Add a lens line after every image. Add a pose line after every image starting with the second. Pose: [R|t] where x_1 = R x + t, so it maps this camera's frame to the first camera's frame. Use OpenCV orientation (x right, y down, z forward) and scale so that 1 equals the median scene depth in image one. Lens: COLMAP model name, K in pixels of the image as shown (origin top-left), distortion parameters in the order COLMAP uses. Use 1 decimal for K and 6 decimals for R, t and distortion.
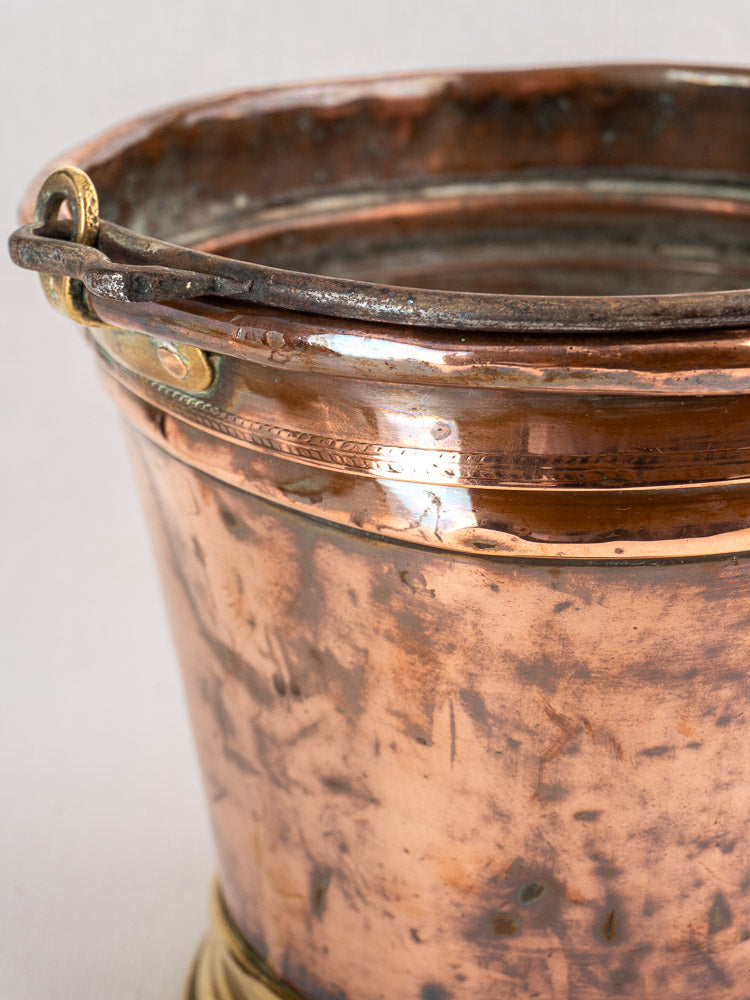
lens RADIAL K [[2407.4, 0, 390.1], [0, 2407.4, 480.7], [0, 0, 1]] dist [0.139390, 0.776621]
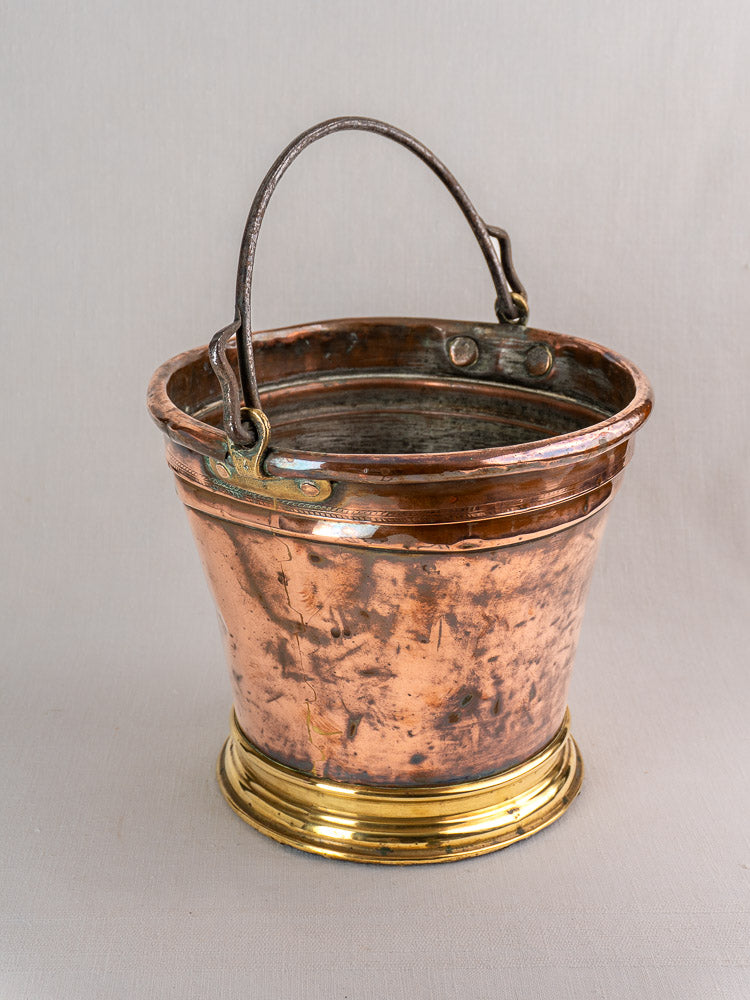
lens RADIAL K [[1564.1, 0, 385.4], [0, 1564.1, 458.1], [0, 0, 1]] dist [0.011407, 0.101453]
pose [[0.880700, -0.145261, 0.450850, -0.632075], [0.161610, 0.986852, 0.002266, -0.066320], [-0.445252, 0.070866, 0.892597, -0.275428]]
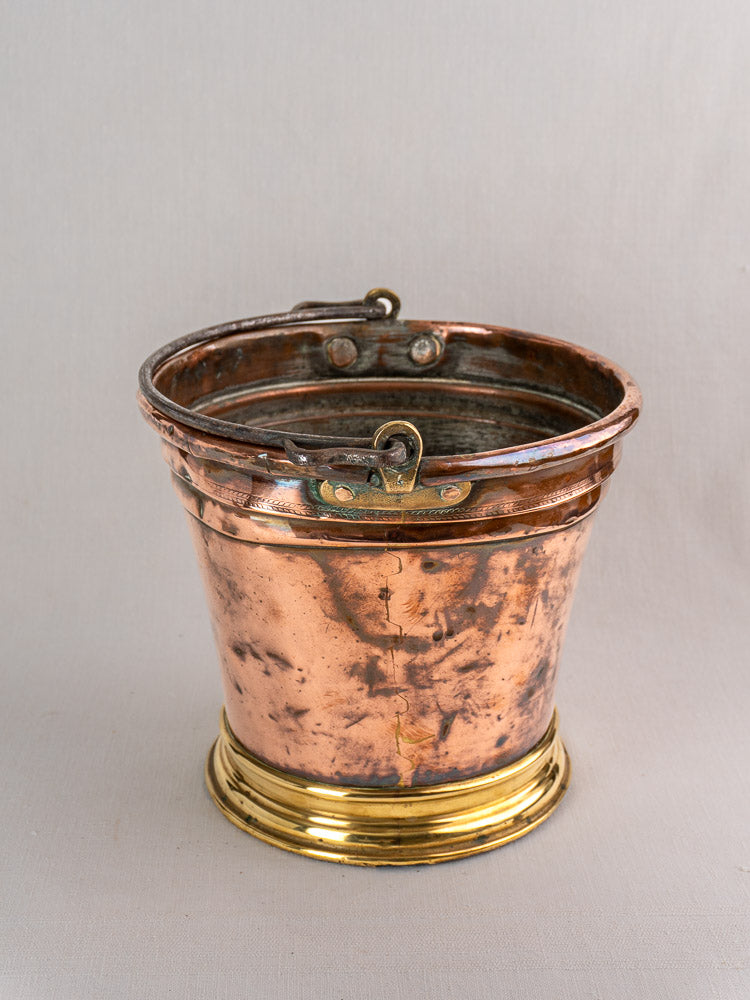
lens RADIAL K [[1564.1, 0, 385.4], [0, 1564.1, 458.1], [0, 0, 1]] dist [0.011407, 0.101453]
pose [[0.479194, -0.269100, 0.835439, -1.226173], [0.301487, 0.944391, 0.131266, -0.269208], [-0.824305, 0.188972, 0.533677, 0.281852]]
